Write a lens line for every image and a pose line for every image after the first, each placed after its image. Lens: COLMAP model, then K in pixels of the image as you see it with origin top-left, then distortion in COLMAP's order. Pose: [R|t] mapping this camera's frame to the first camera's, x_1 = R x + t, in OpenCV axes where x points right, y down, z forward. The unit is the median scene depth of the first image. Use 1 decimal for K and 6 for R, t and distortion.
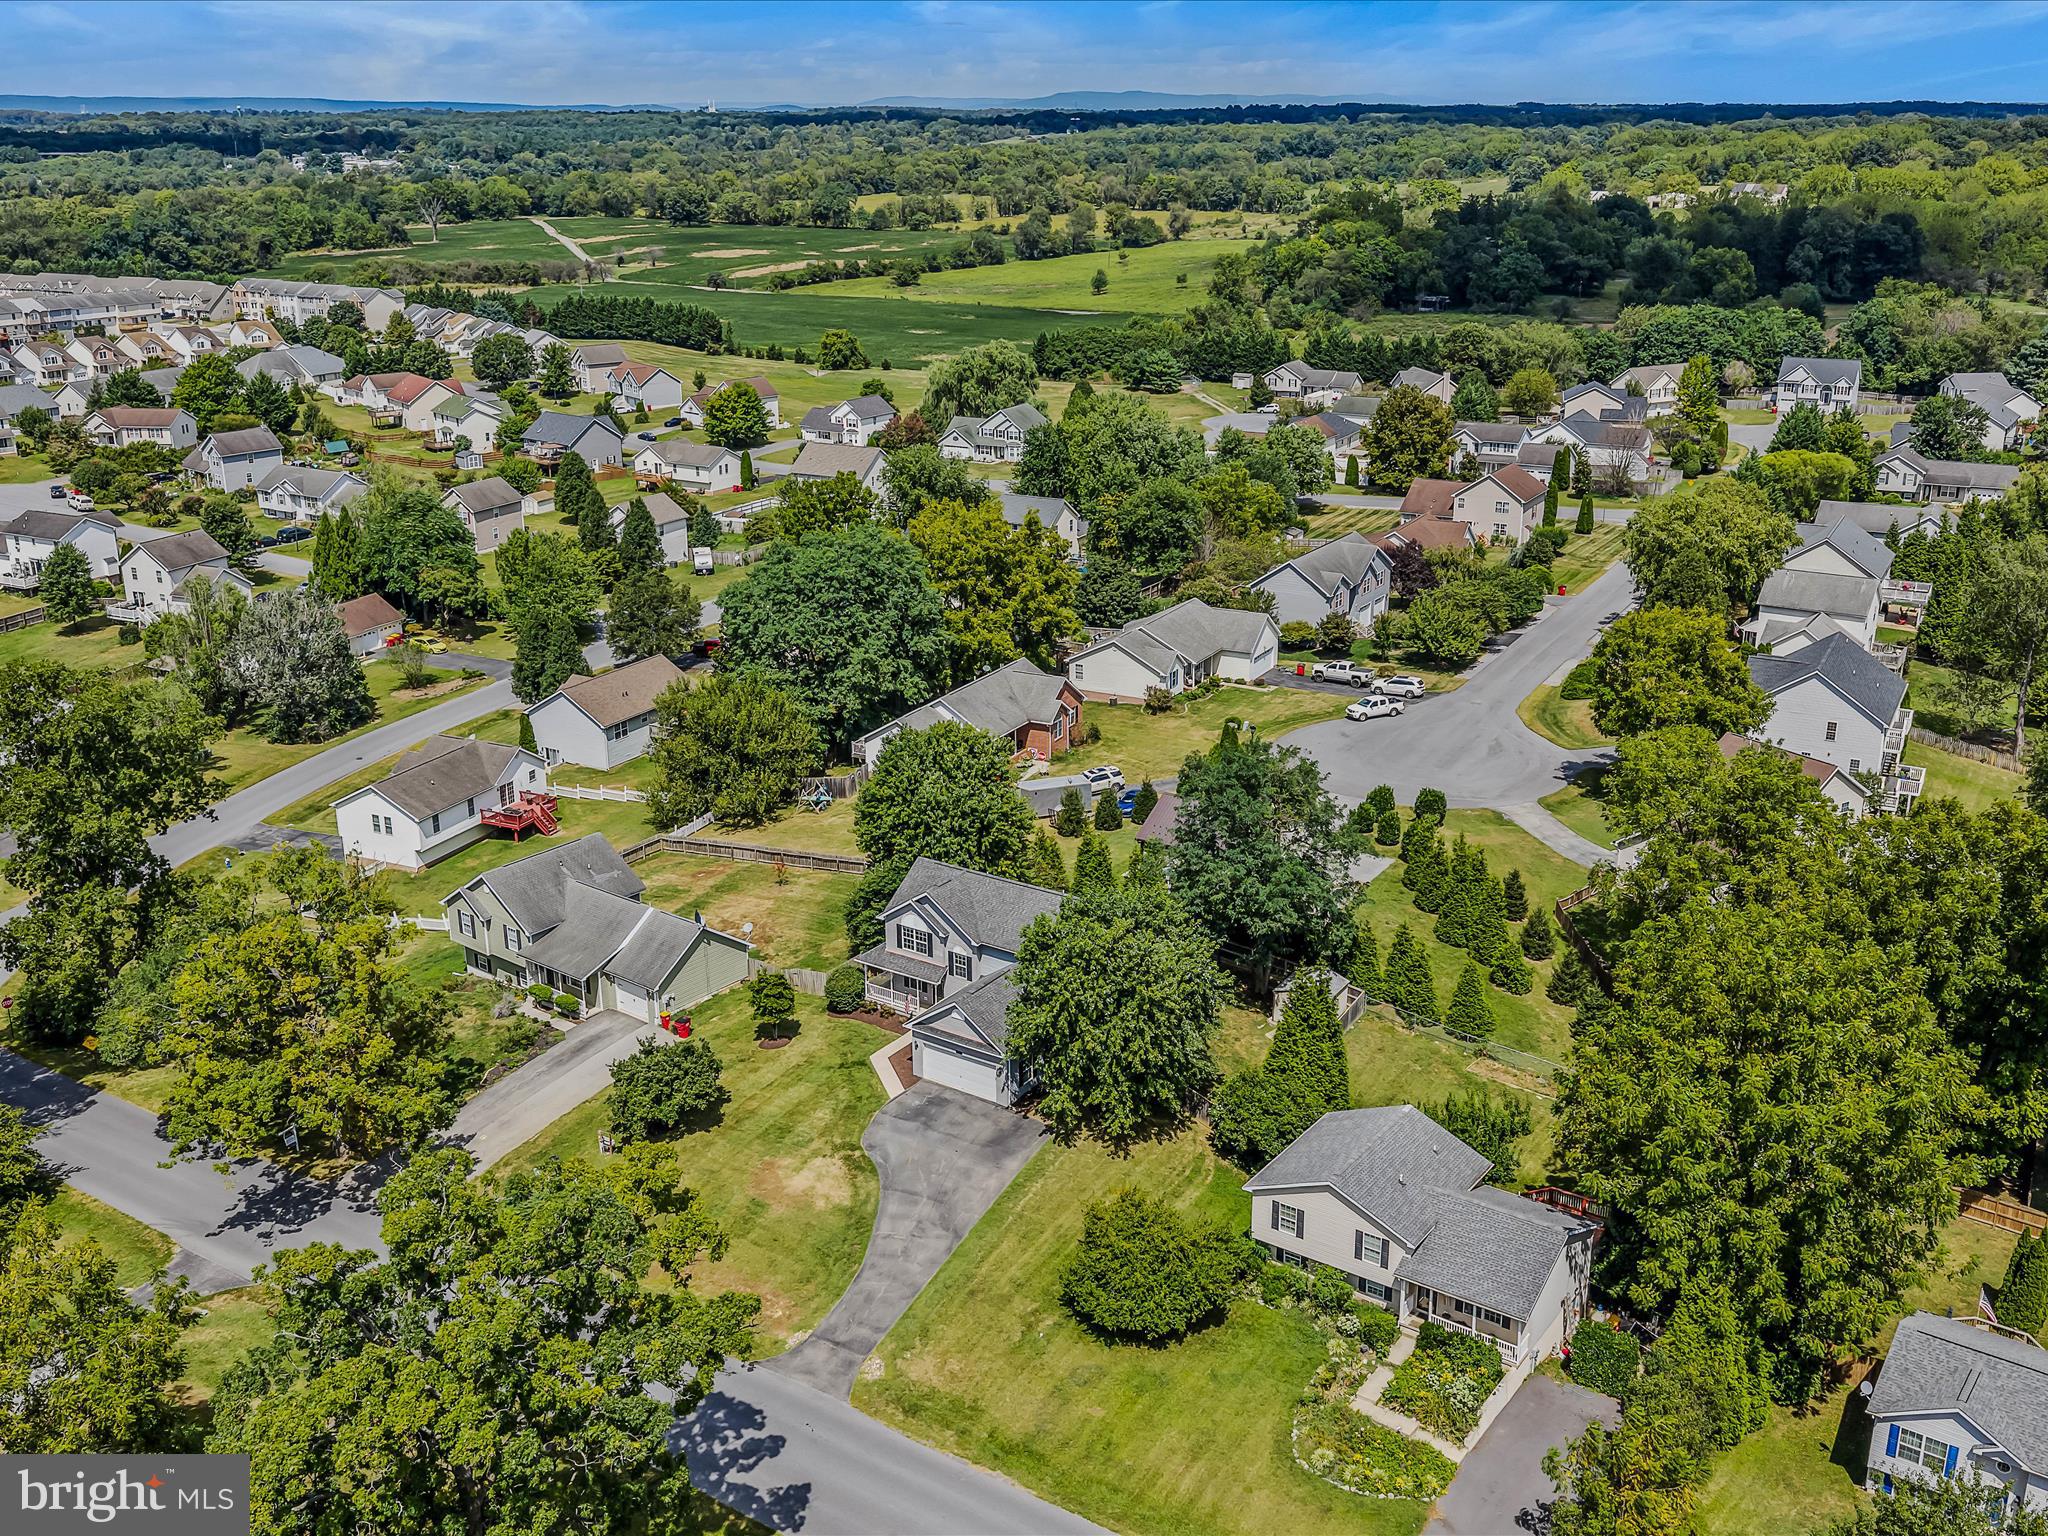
lens RADIAL K [[1908.3, 0, 1019.6], [0, 1908.3, 774.4], [0, 0, 1]] dist [0.001989, 0.000000]
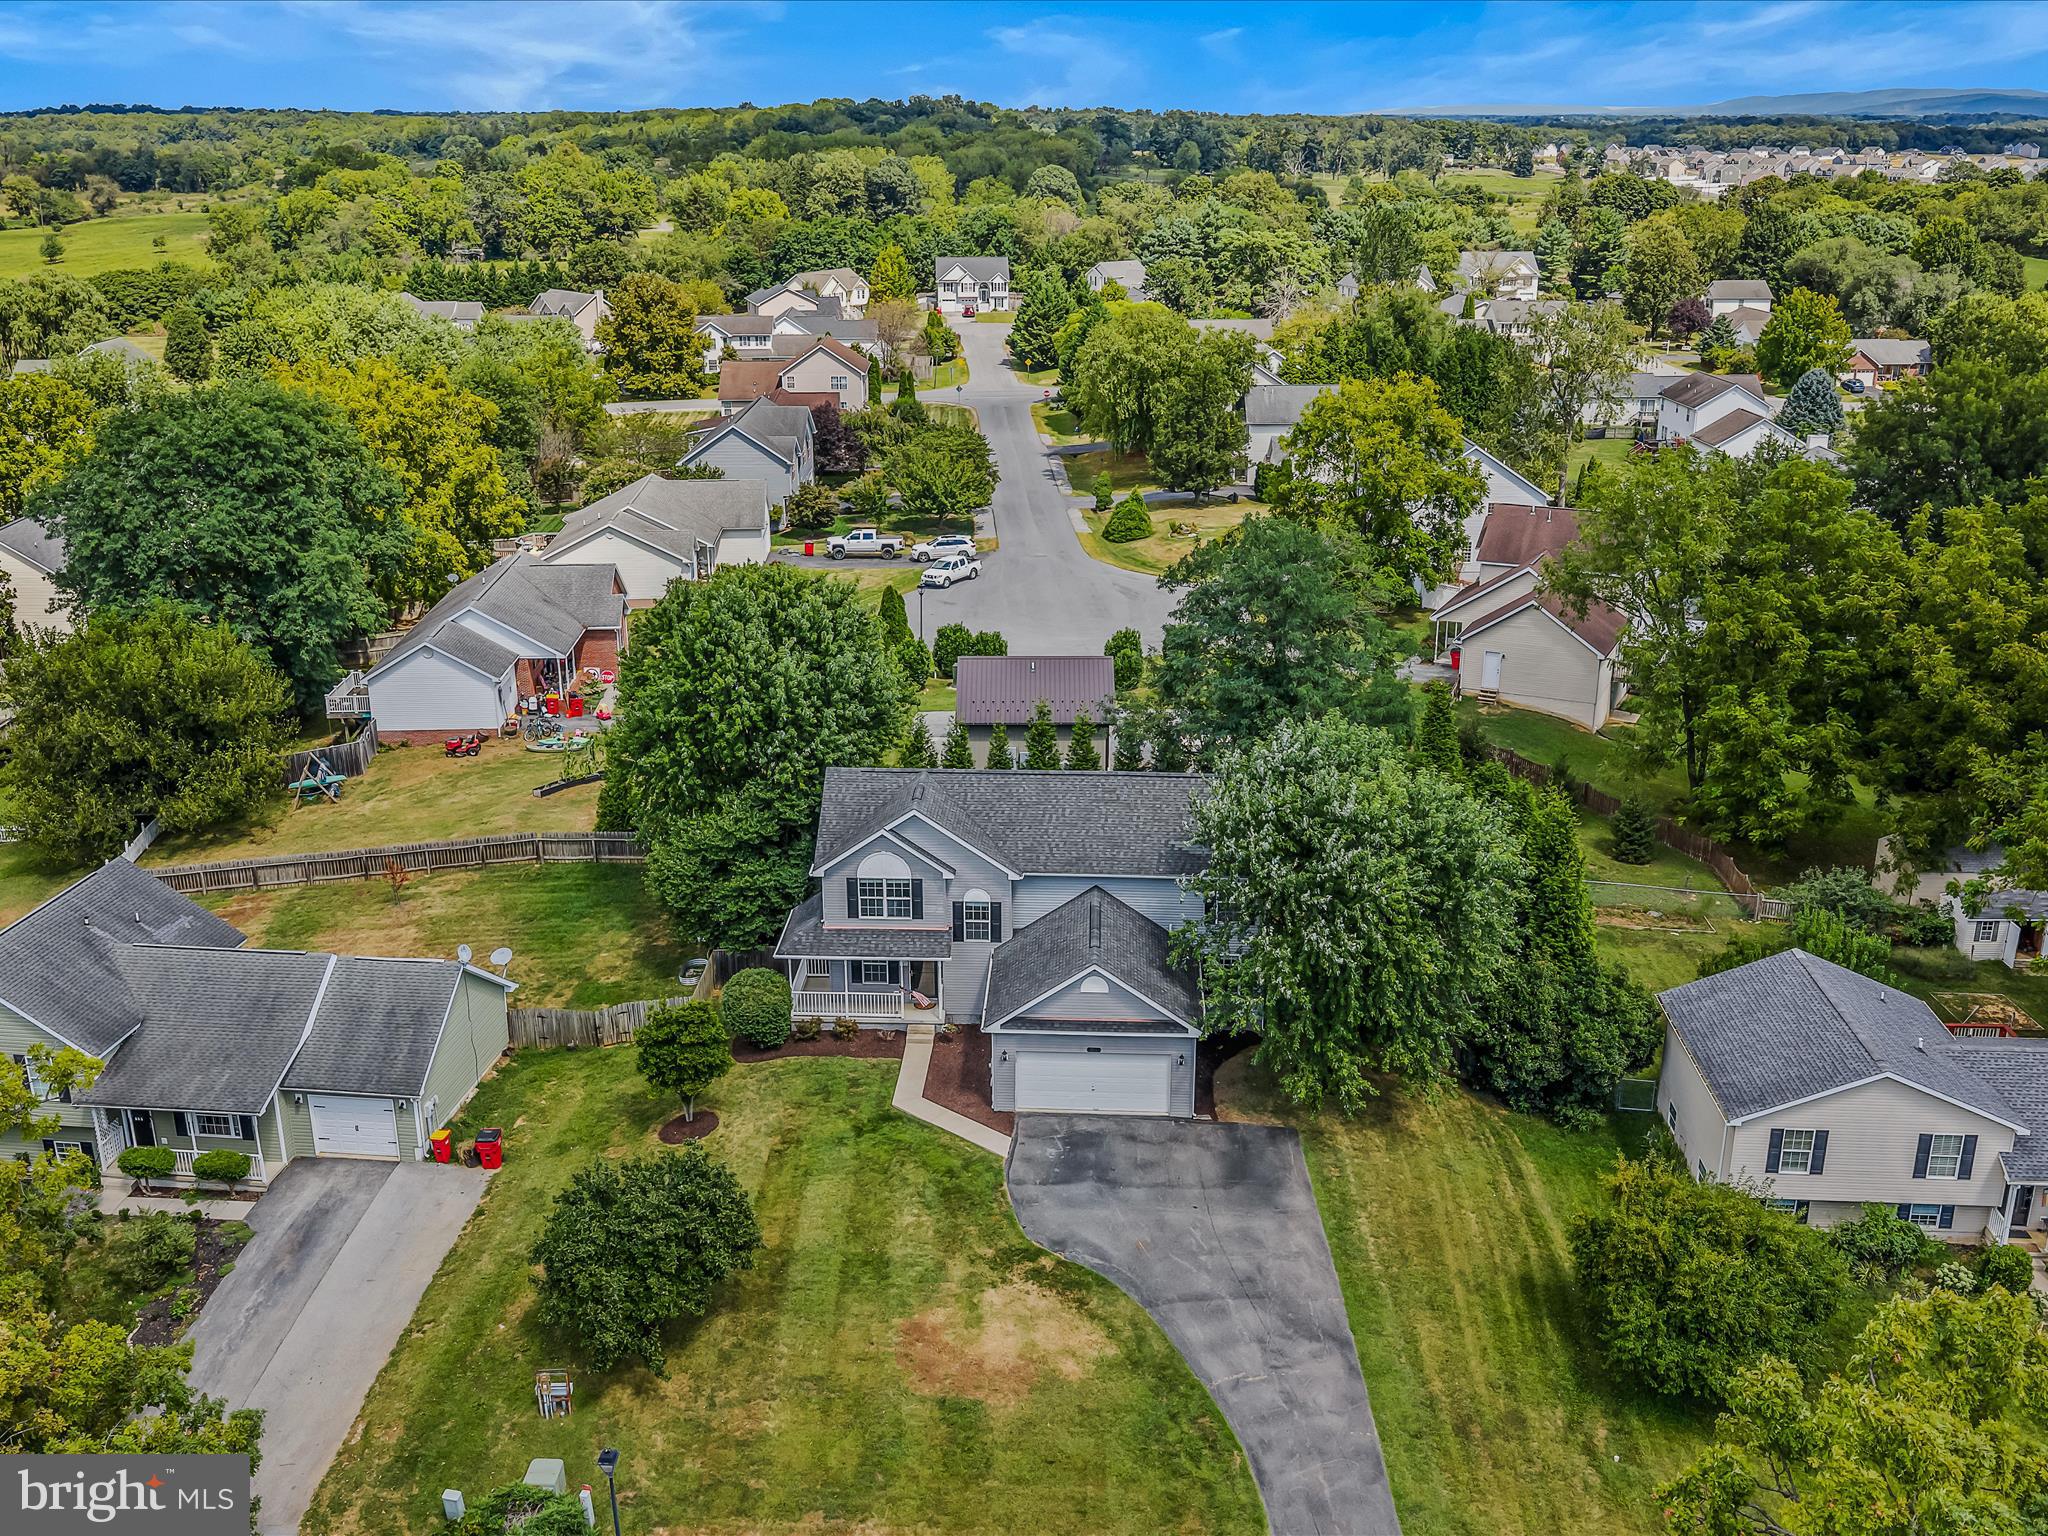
lens RADIAL K [[1908.3, 0, 1019.6], [0, 1908.3, 761.2], [0, 0, 1]] dist [0.001989, 0.000000]
pose [[0.851402, -0.162562, 0.498687, -0.216561], [0.167786, 0.985212, 0.034700, 0.022265], [-0.496953, 0.054129, 0.866087, 0.326834]]
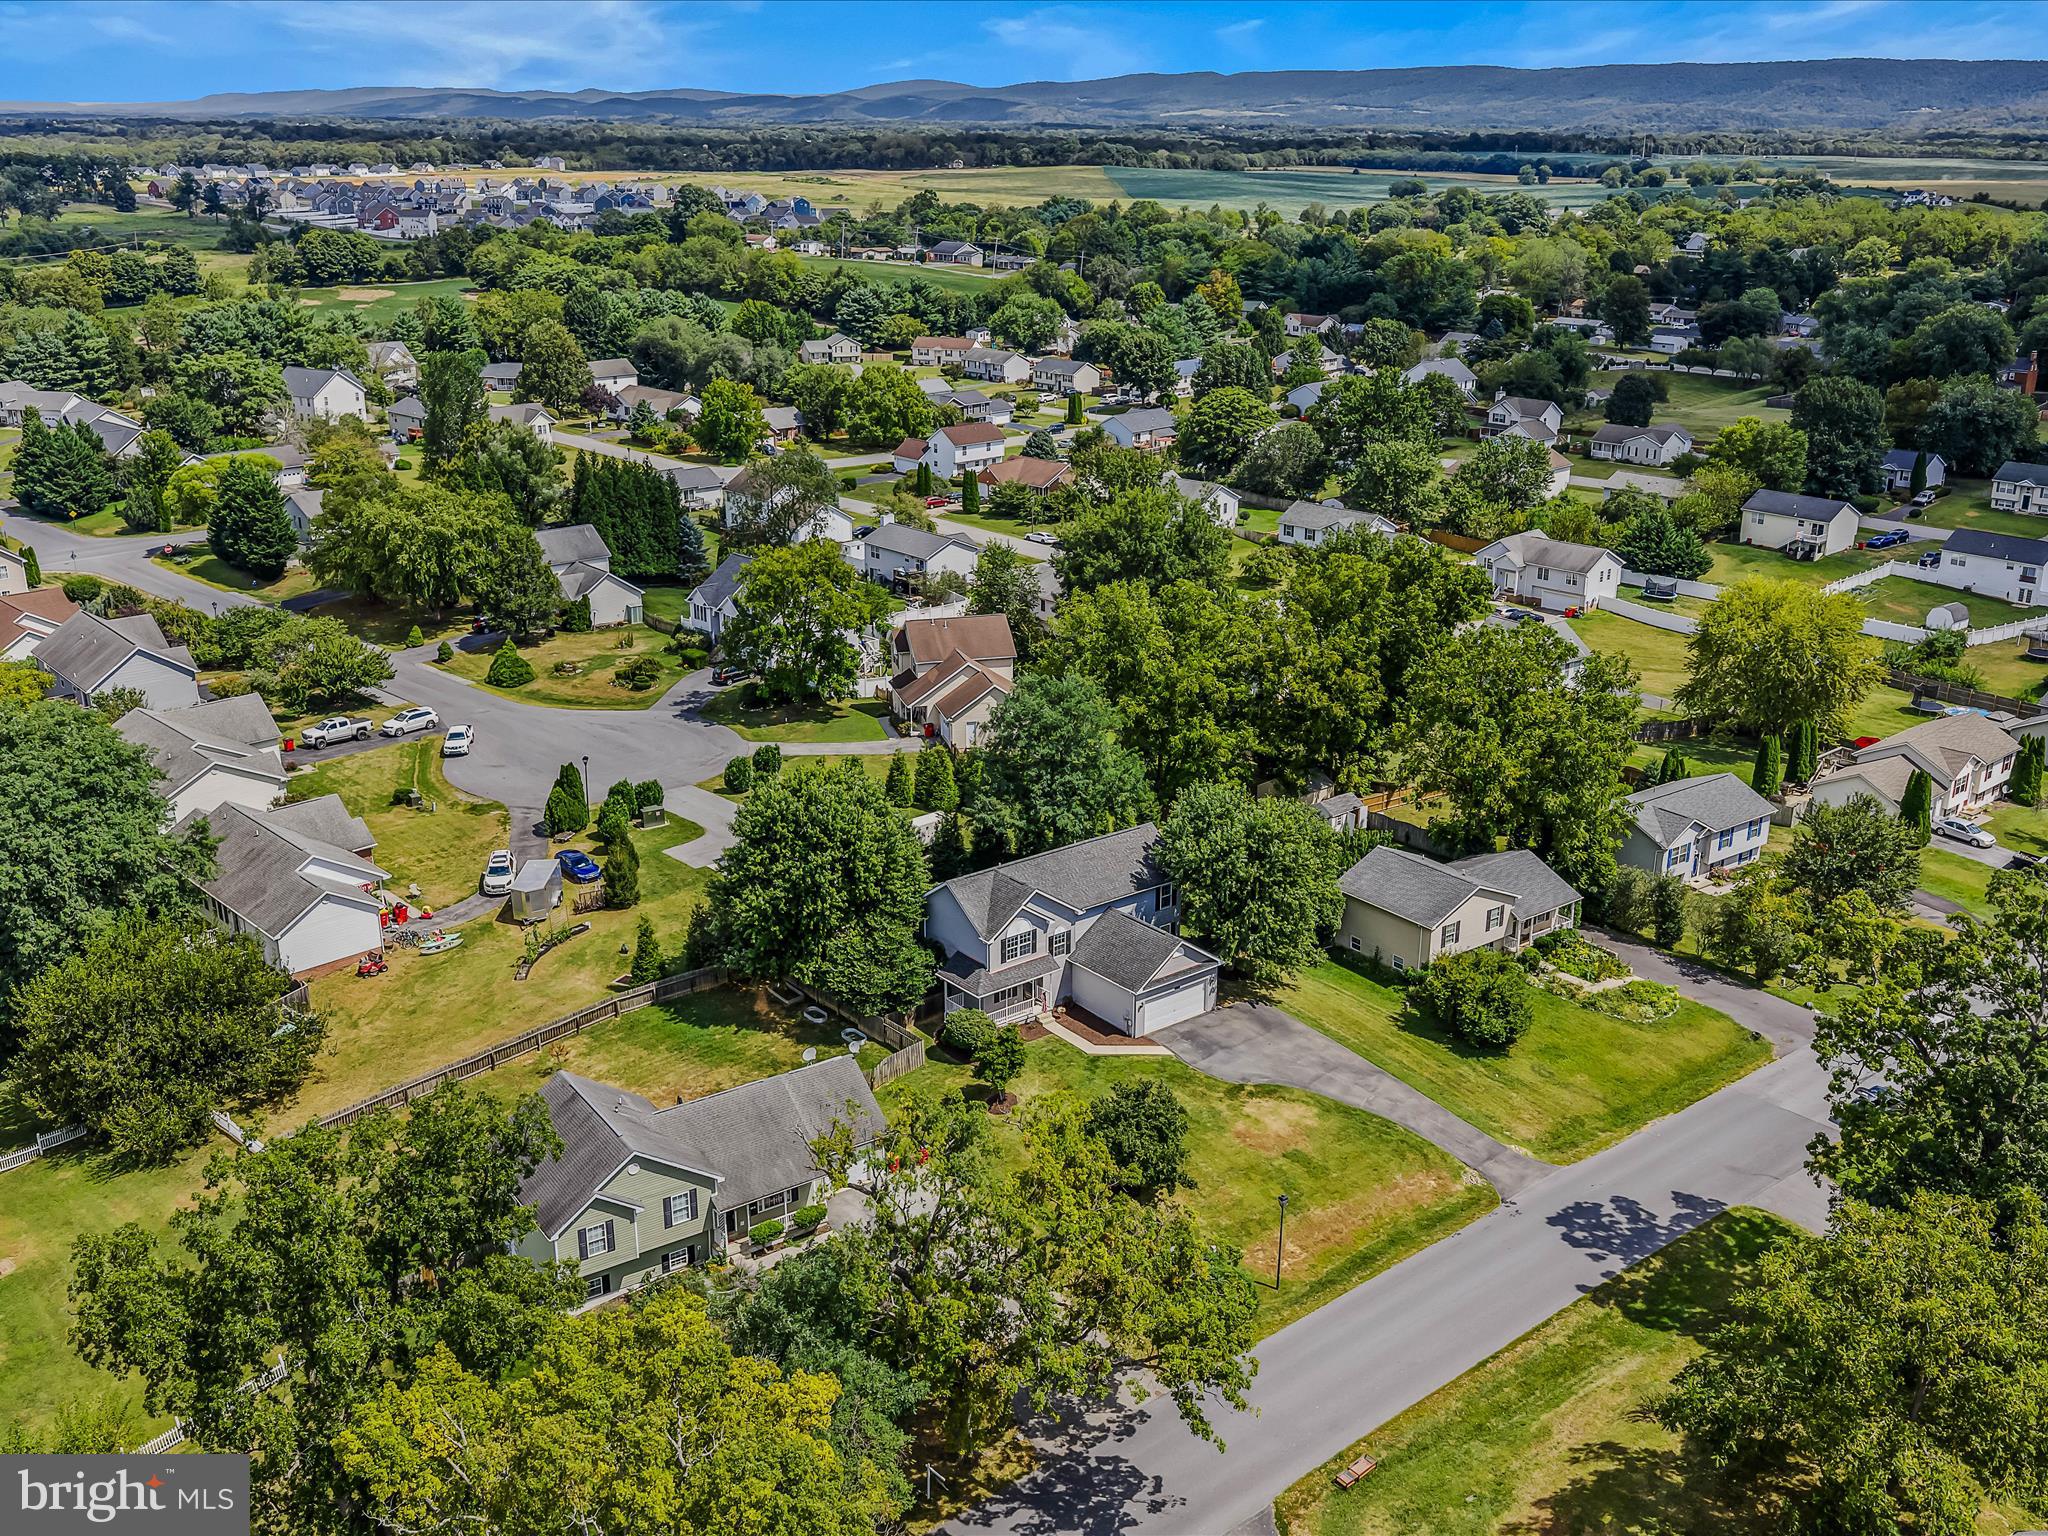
lens RADIAL K [[1908.3, 0, 1024.7], [0, 1908.3, 764.8], [0, 0, 1]] dist [0.001989, 0.000000]
pose [[0.293841, -0.301510, 0.907055, -0.652485], [0.310725, 0.927538, 0.207659, -0.144815], [-0.903940, 0.220826, 0.366236, 0.431069]]
